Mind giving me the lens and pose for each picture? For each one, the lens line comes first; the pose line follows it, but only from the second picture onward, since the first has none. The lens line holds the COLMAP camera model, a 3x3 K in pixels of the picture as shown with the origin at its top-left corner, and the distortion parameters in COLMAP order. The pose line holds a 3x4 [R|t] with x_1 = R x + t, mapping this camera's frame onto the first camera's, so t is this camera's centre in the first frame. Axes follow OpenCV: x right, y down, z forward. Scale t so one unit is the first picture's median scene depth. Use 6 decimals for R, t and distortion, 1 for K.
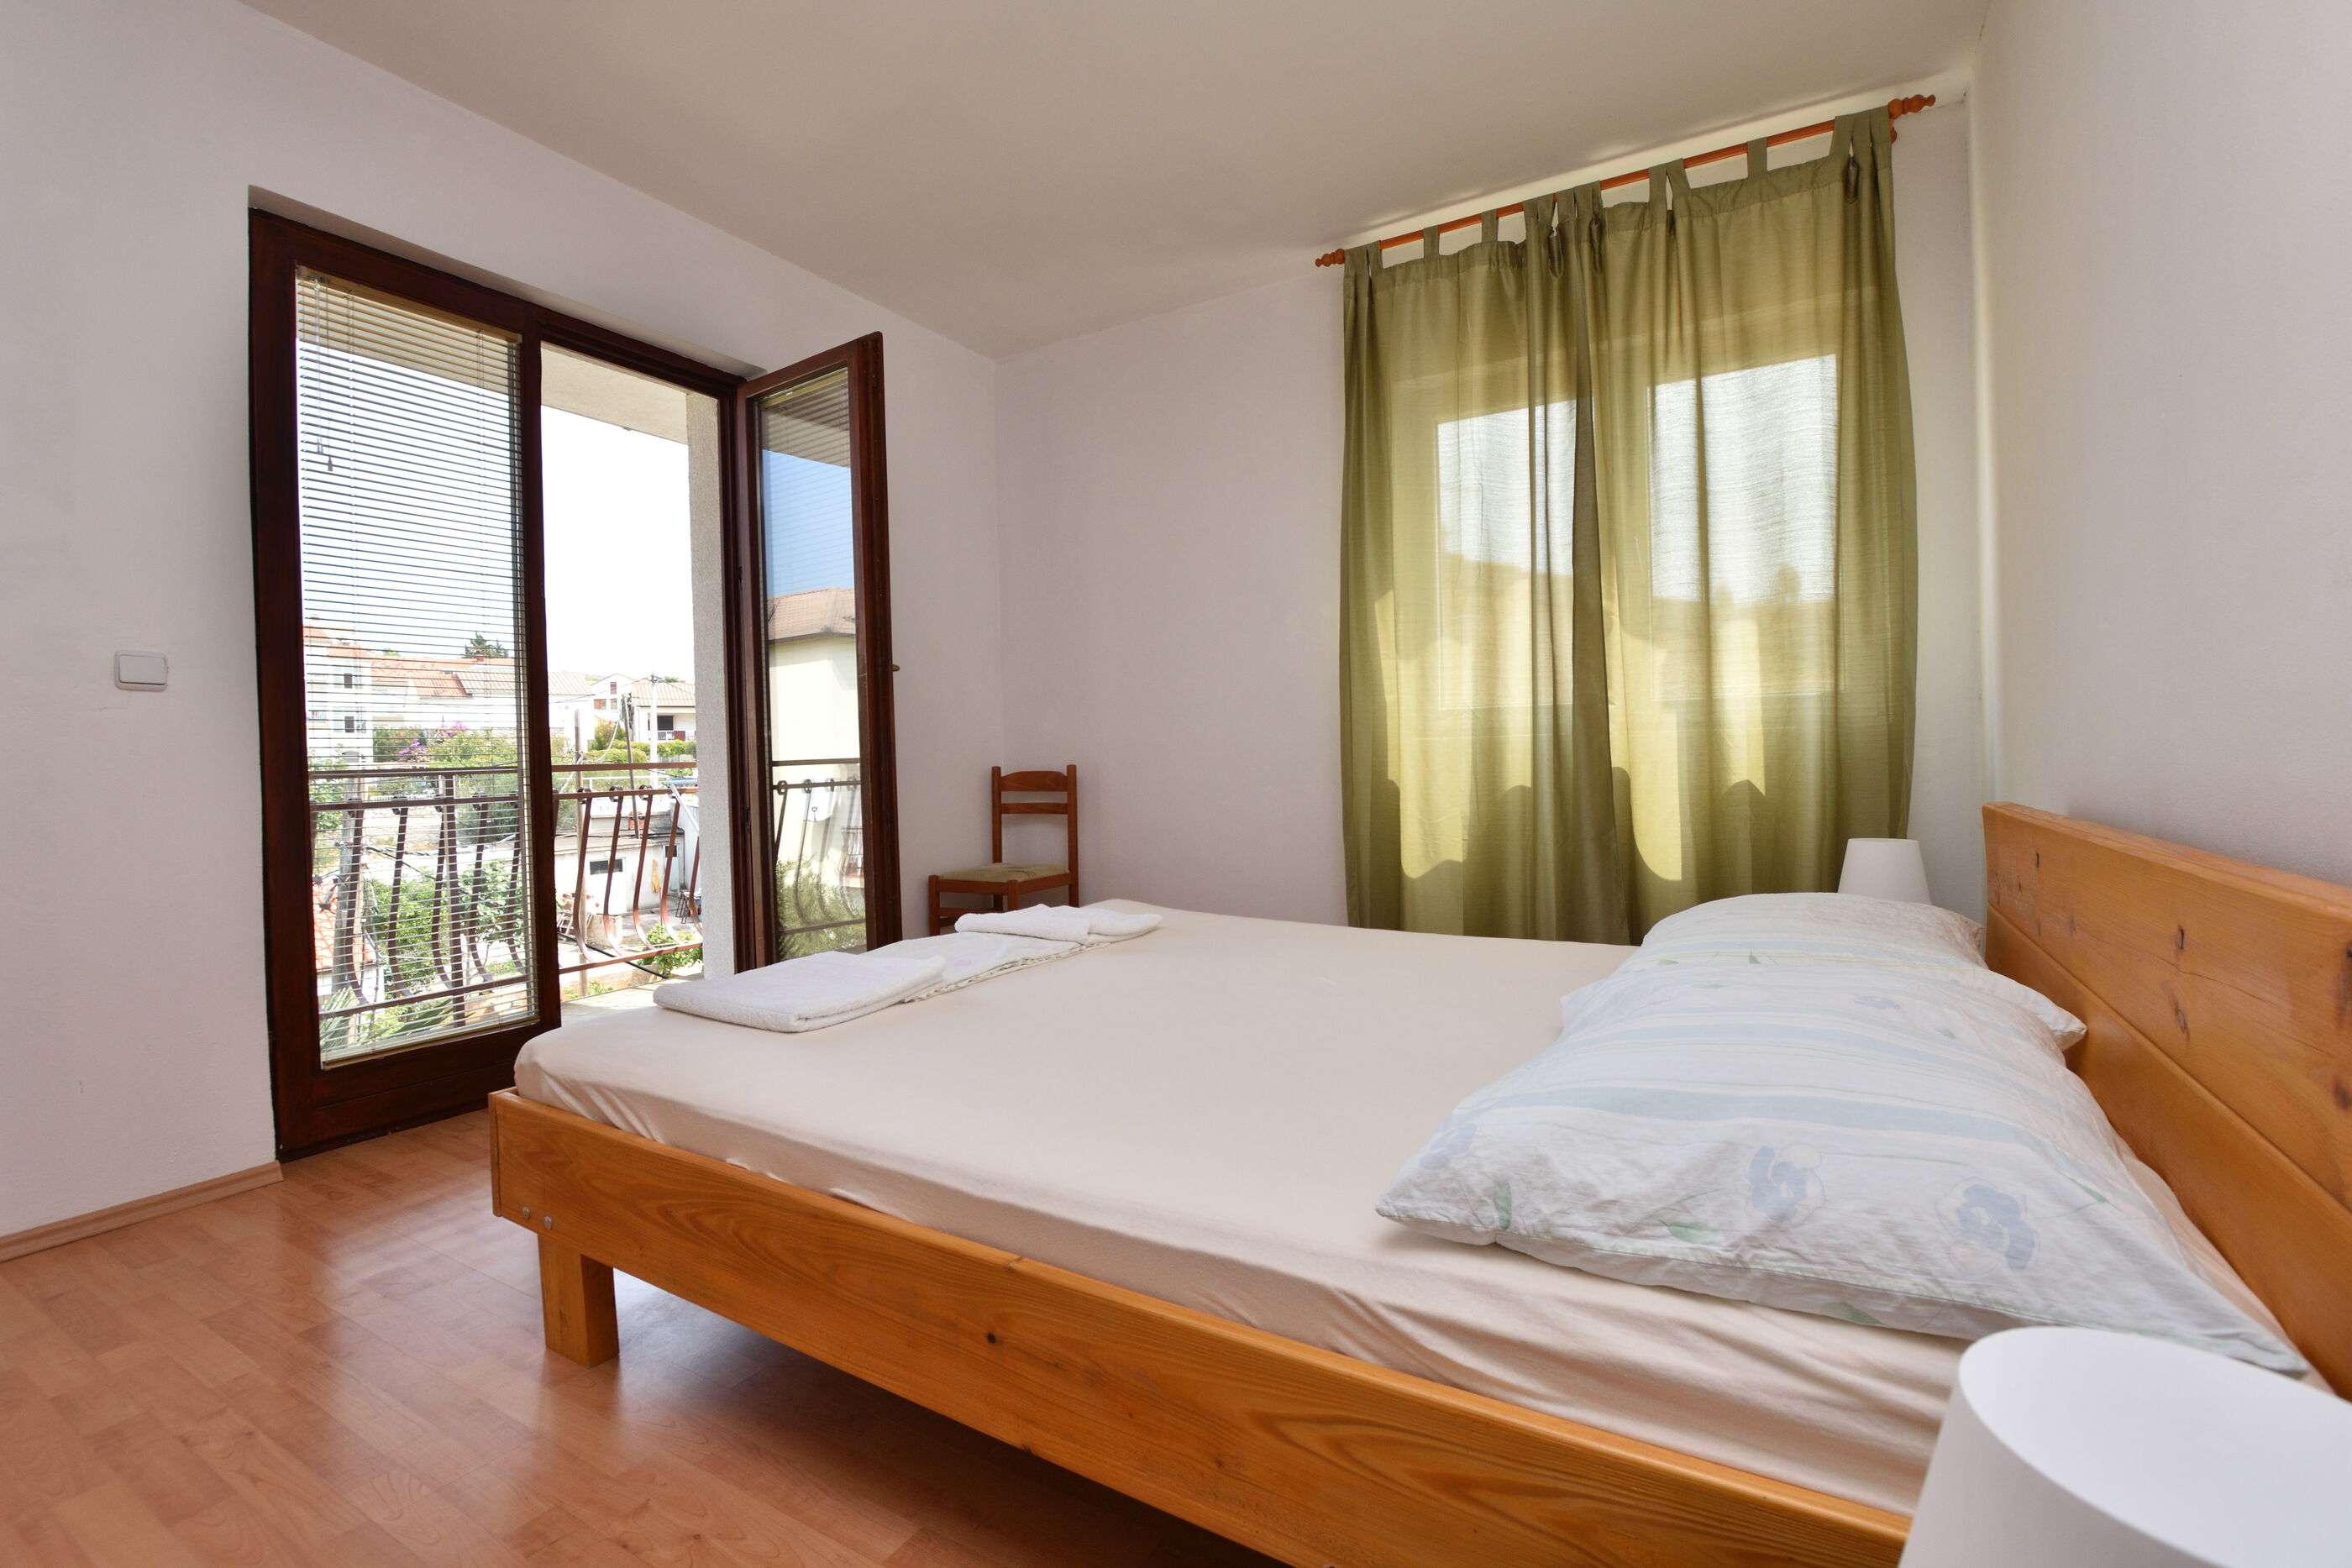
lens RADIAL K [[1035.8, 0, 1170.8], [0, 1035.8, 792.4], [0, 0, 1]] dist [-0.023977, 0.003092]
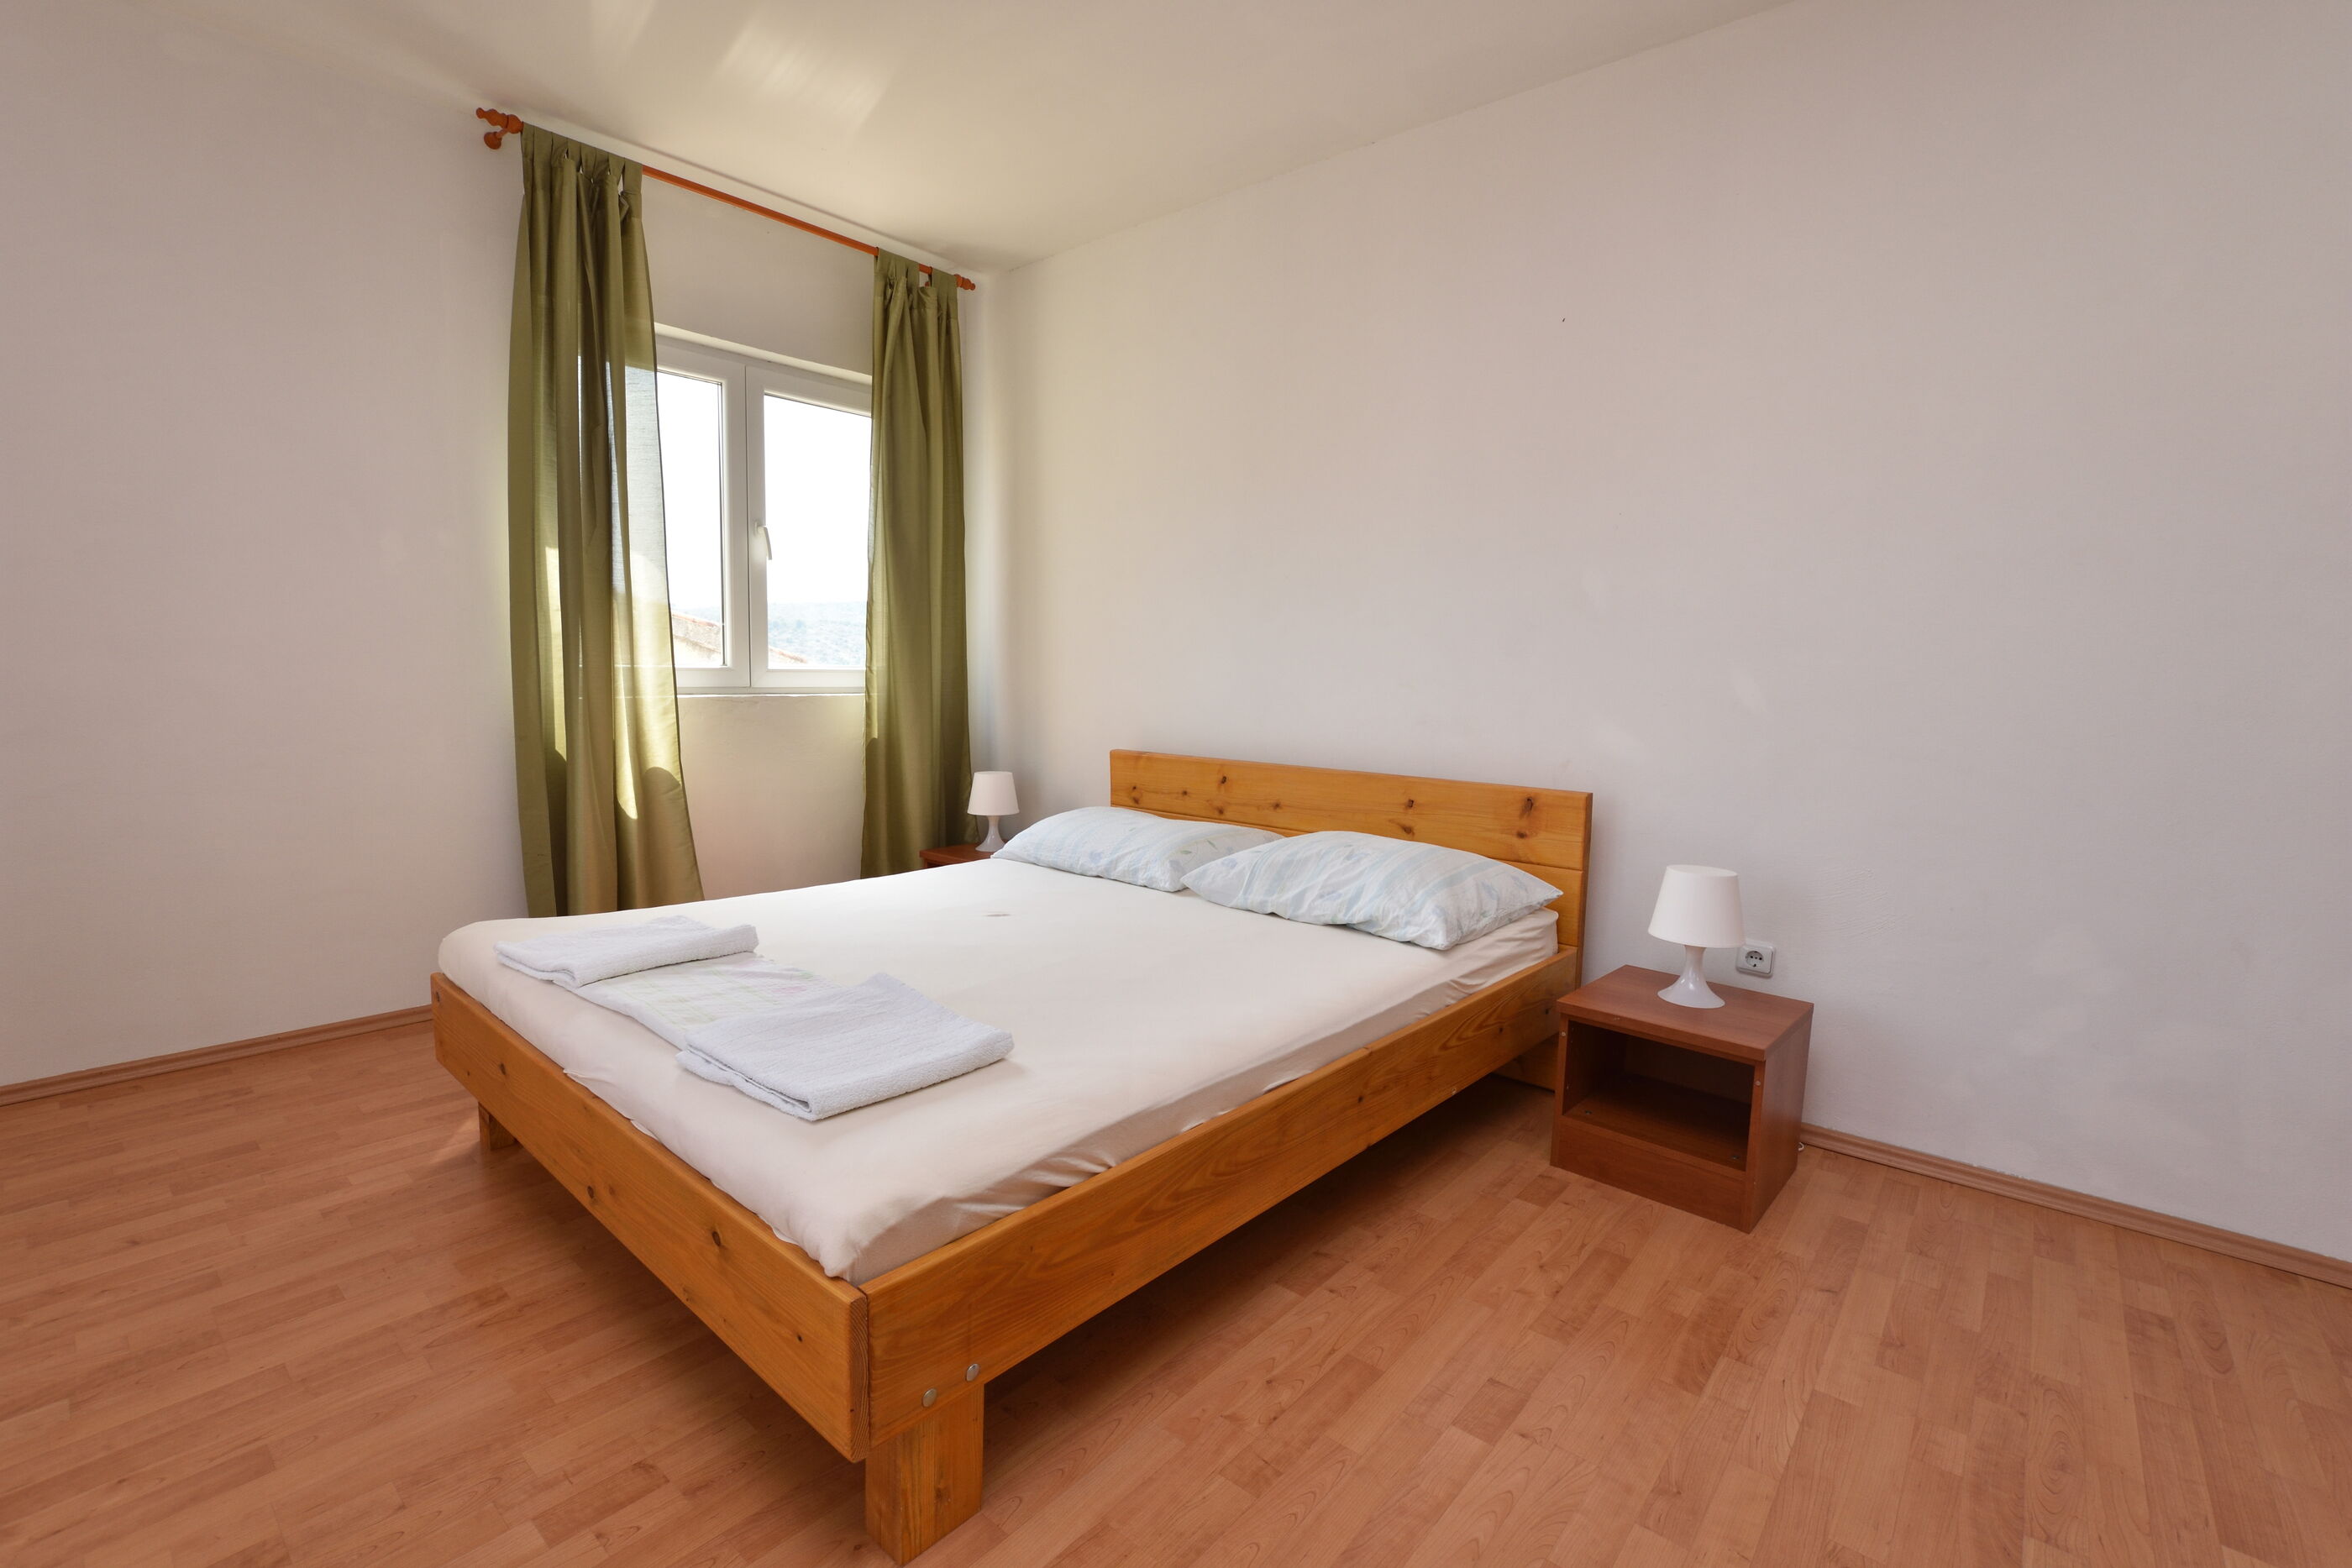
lens RADIAL K [[1035.8, 0, 1182.2], [0, 1035.8, 802.9], [0, 0, 1]] dist [-0.023977, 0.003092]
pose [[0.157533, -0.098502, 0.982589, -1.630014], [-0.000792, 0.995000, 0.099873, -0.129702], [-0.987513, -0.016512, 0.156668, 0.878774]]
